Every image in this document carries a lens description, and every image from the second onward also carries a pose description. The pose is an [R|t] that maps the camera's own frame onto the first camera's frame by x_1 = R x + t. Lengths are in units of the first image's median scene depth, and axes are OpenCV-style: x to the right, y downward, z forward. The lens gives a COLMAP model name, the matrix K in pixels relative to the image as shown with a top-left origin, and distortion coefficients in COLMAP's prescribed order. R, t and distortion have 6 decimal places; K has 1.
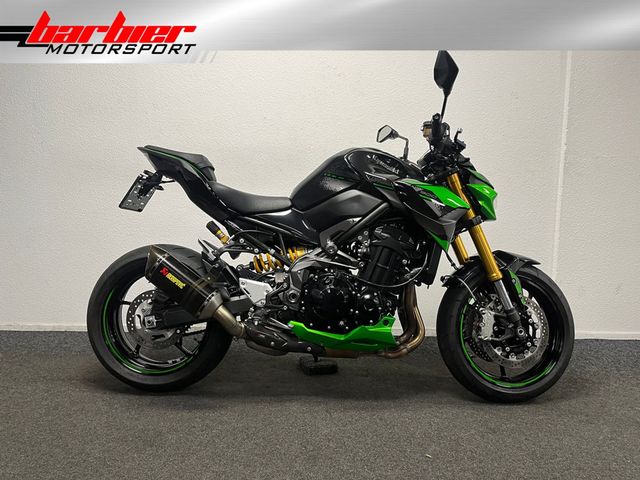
lens RADIAL K [[492.3, 0, 321.1], [0, 492.3, 244.3], [0, 0, 1]] dist [0.051787, 0.000949]
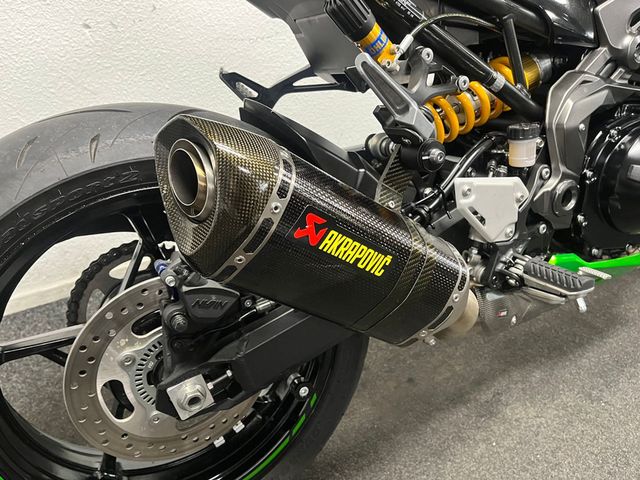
lens RADIAL K [[484.6, 0, 319.8], [0, 484.6, 242.6], [0, 0, 1]] dist [0.042907, -0.024565]
pose [[0.854619, -0.272733, 0.441863, -0.377368], [0.102525, 0.922832, 0.371307, -0.018065], [-0.509033, -0.272025, 0.816632, 0.753867]]
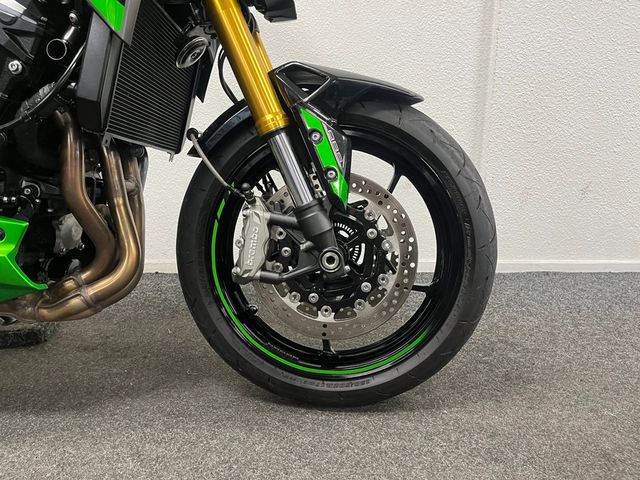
lens RADIAL K [[484.6, 0, 323.3], [0, 484.6, 234.9], [0, 0, 1]] dist [0.042907, -0.024565]
pose [[0.999627, -0.010929, 0.025023, 0.365037], [0.008553, 0.995616, 0.093148, 0.119794], [-0.025931, -0.092899, 0.995338, 0.579305]]
